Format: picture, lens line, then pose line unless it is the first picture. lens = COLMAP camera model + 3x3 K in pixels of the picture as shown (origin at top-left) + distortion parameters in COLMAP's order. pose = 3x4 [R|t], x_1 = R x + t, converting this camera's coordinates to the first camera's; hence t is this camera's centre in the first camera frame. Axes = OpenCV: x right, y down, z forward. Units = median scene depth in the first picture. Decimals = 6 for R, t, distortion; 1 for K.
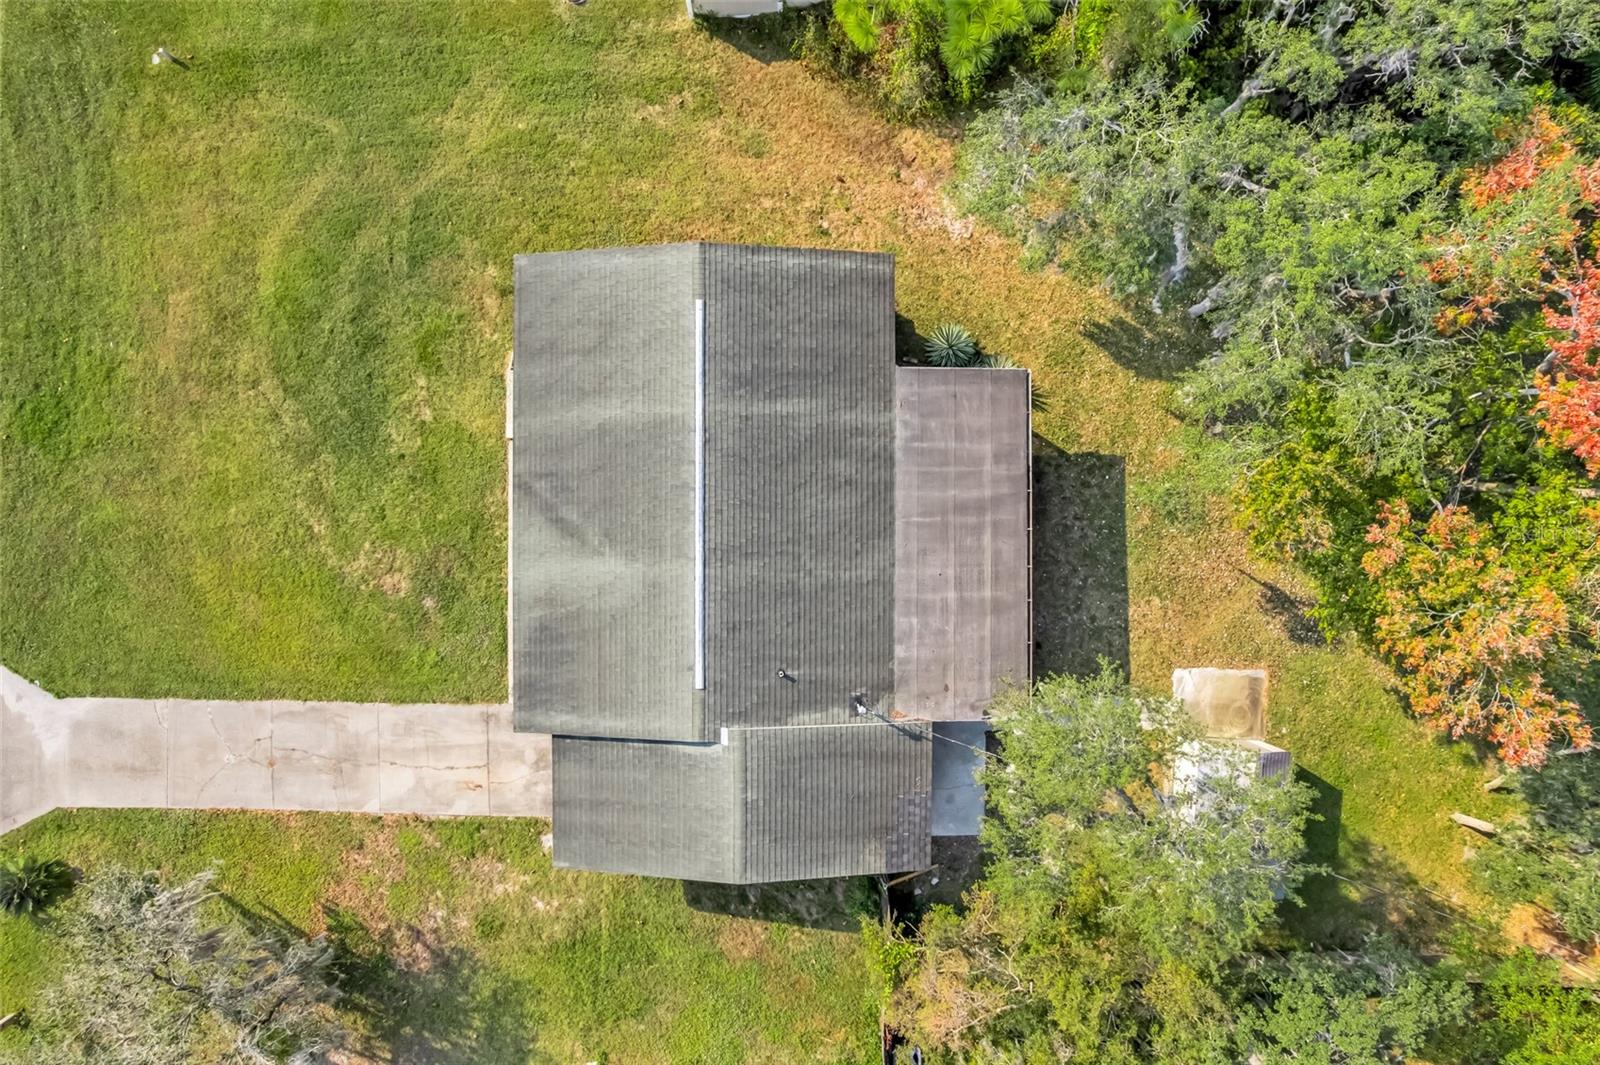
lens RADIAL K [[1034.5, 0, 800.0], [0, 1034.5, 532.5], [0, 0, 1]] dist [-0.091397, 0.091286]
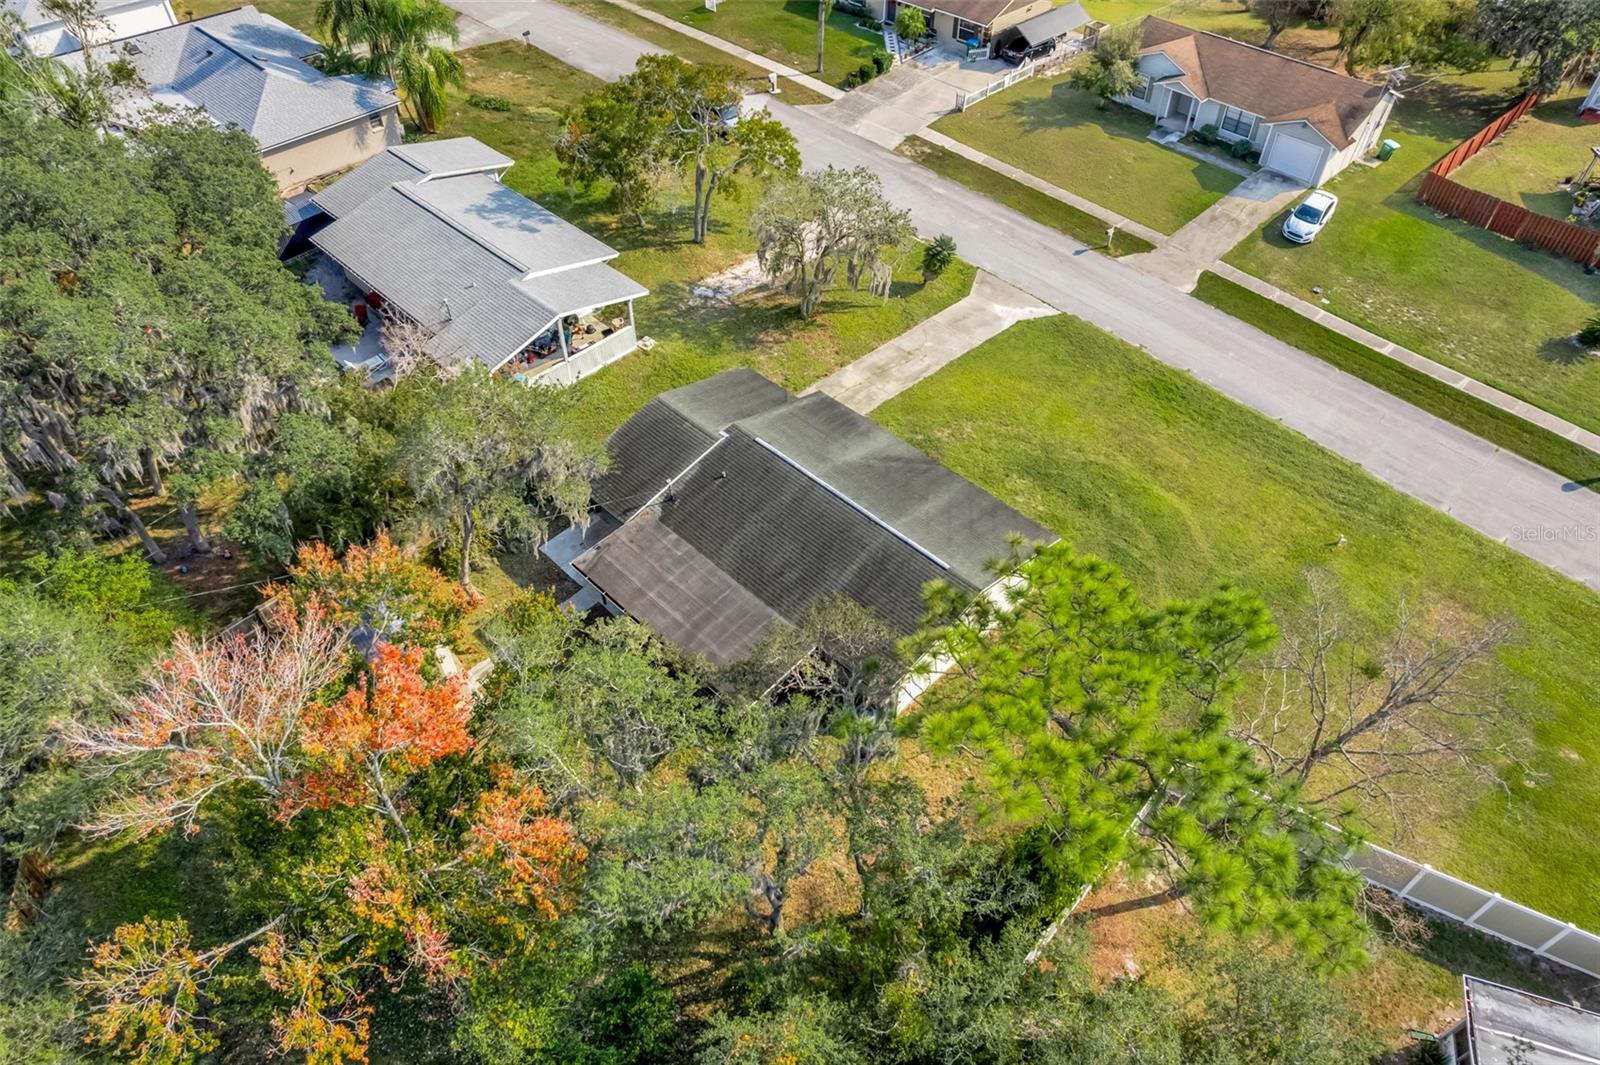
lens RADIAL K [[1027.9, 0, 800.0], [0, 1027.9, 532.5], [0, 0, 1]] dist [-0.081506, 0.075338]
pose [[-0.703782, 0.518399, -0.485751, 0.593191], [-0.710353, -0.504386, 0.490911, -0.633466], [0.009482, 0.690549, 0.723224, -0.031251]]
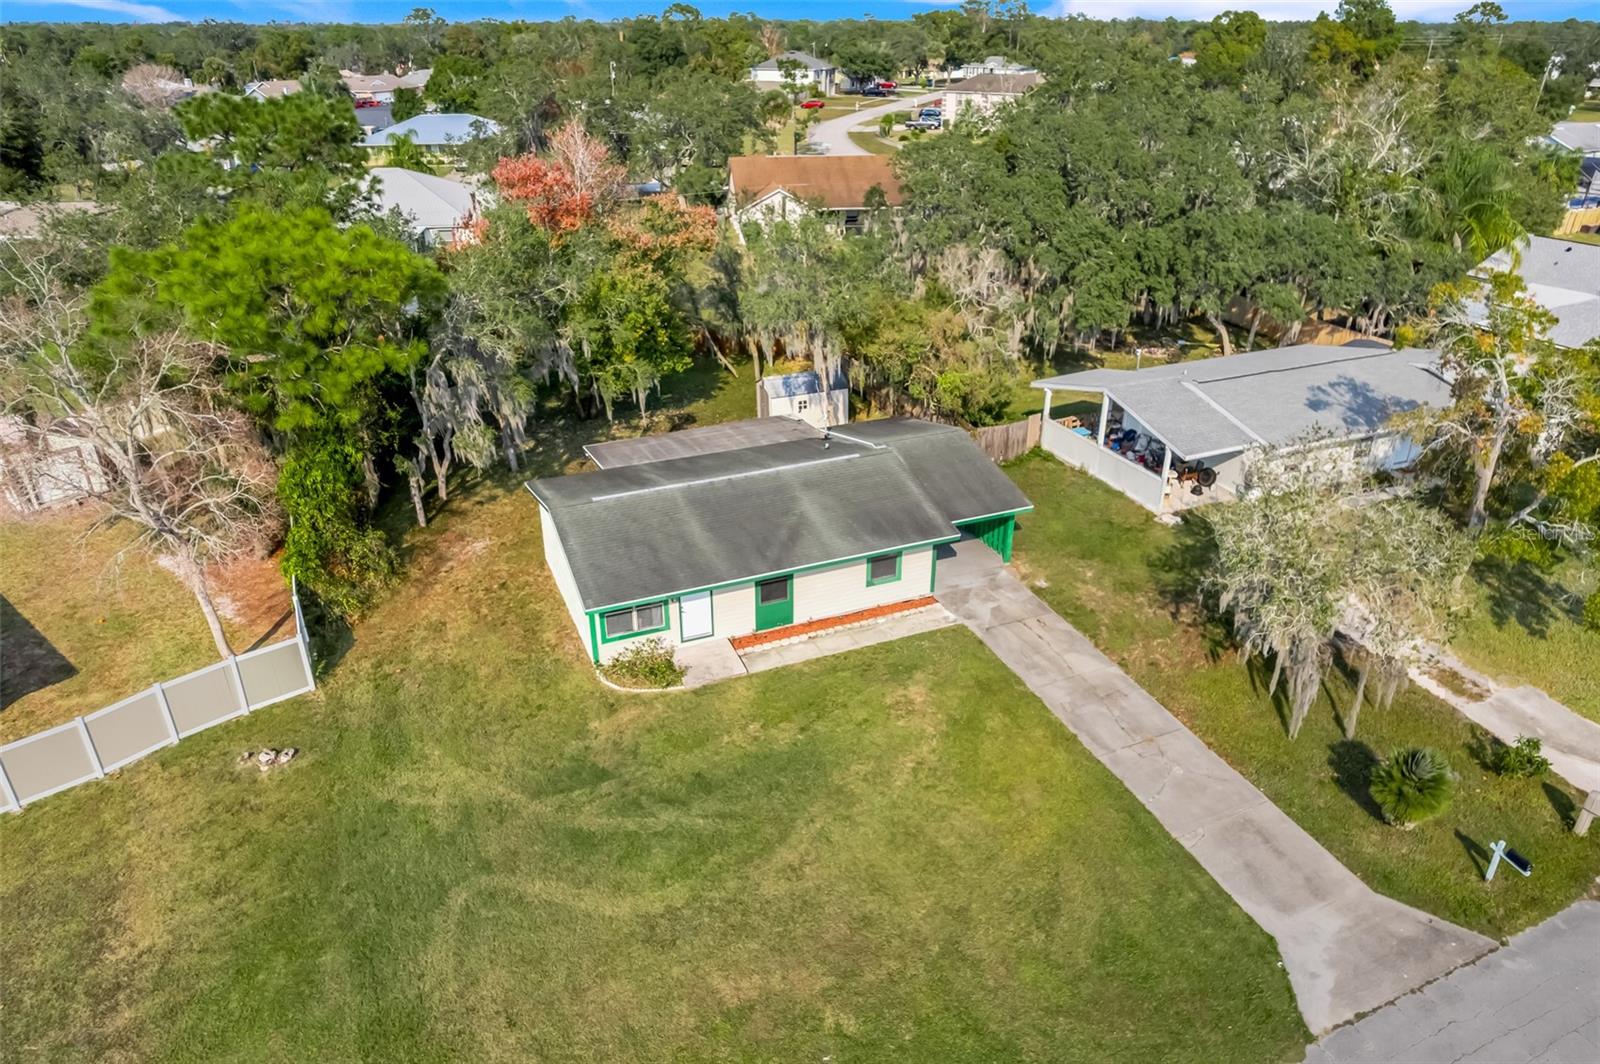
lens RADIAL K [[1034.5, 0, 800.0], [0, 1034.5, 532.0], [0, 0, 1]] dist [-0.091397, 0.091286]
pose [[-0.391076, -0.404192, 0.826855, -1.120517], [0.920334, -0.165142, 0.354562, -0.393242], [-0.006762, 0.899643, 0.436574, 0.398729]]
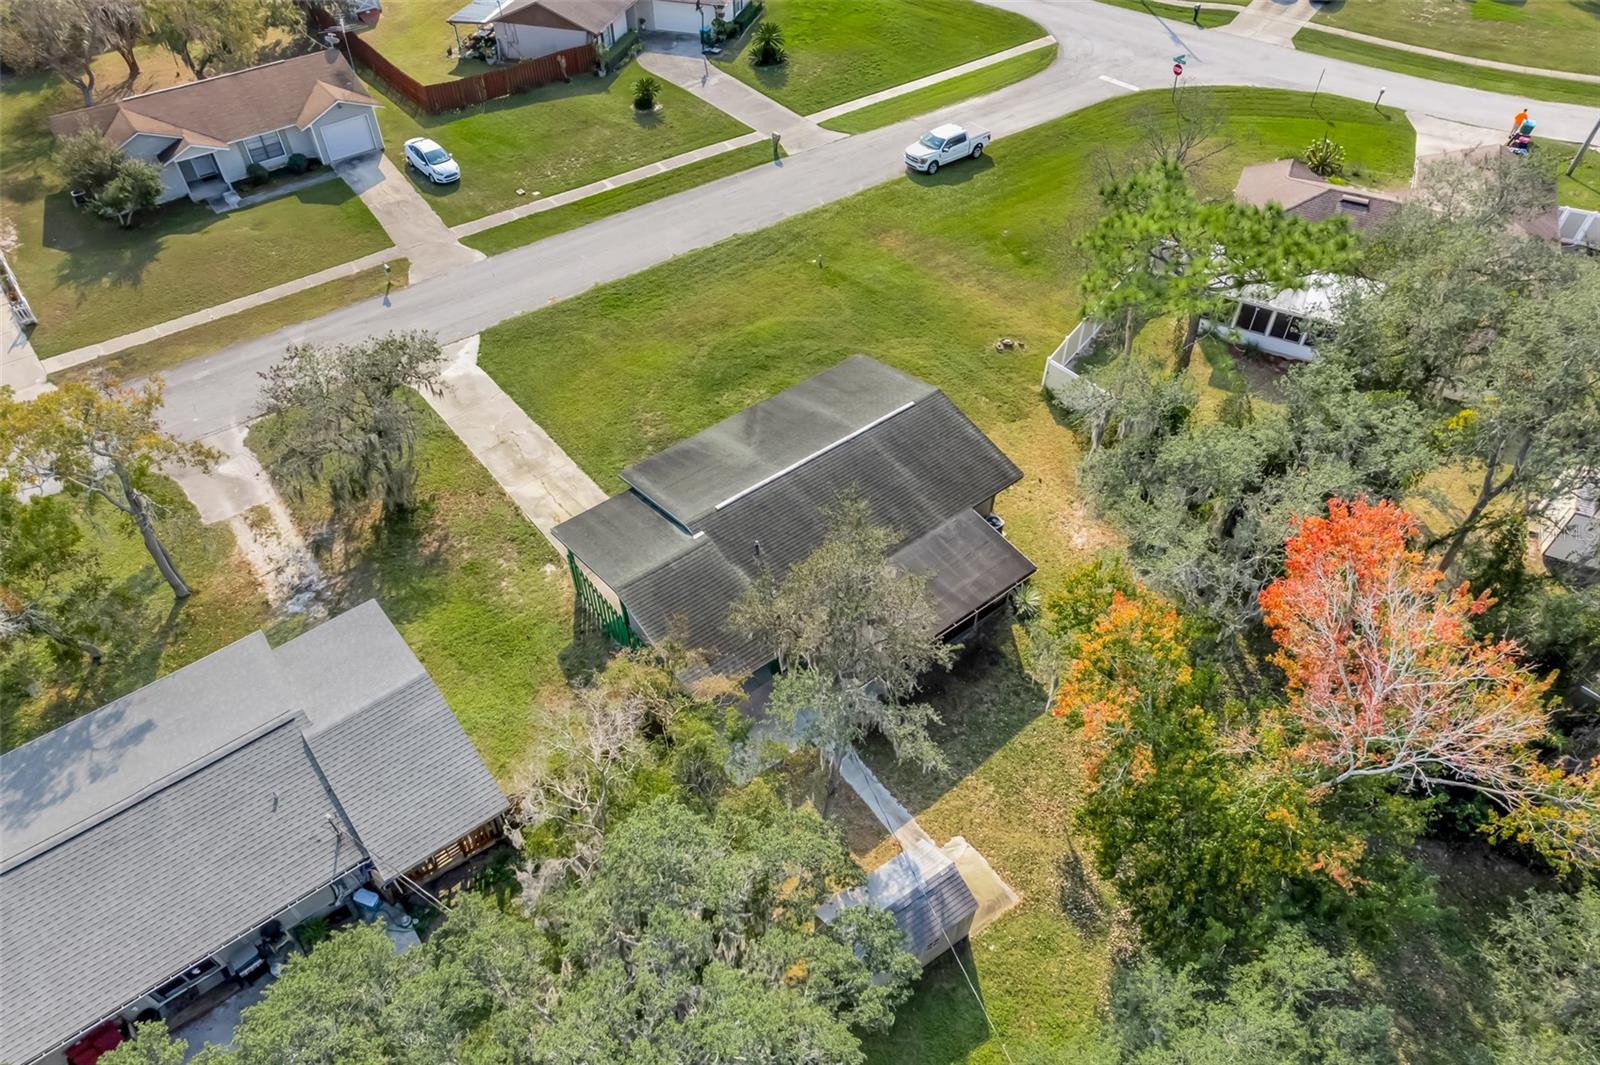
lens RADIAL K [[1039.8, 0, 800.0], [0, 1039.8, 532.5], [0, 0, 1]] dist [-0.060780, 0.042563]
pose [[0.616147, 0.571016, -0.542498, 0.679260], [-0.787591, 0.453643, -0.417024, 0.587687], [0.007973, 0.684214, 0.729238, -0.041465]]
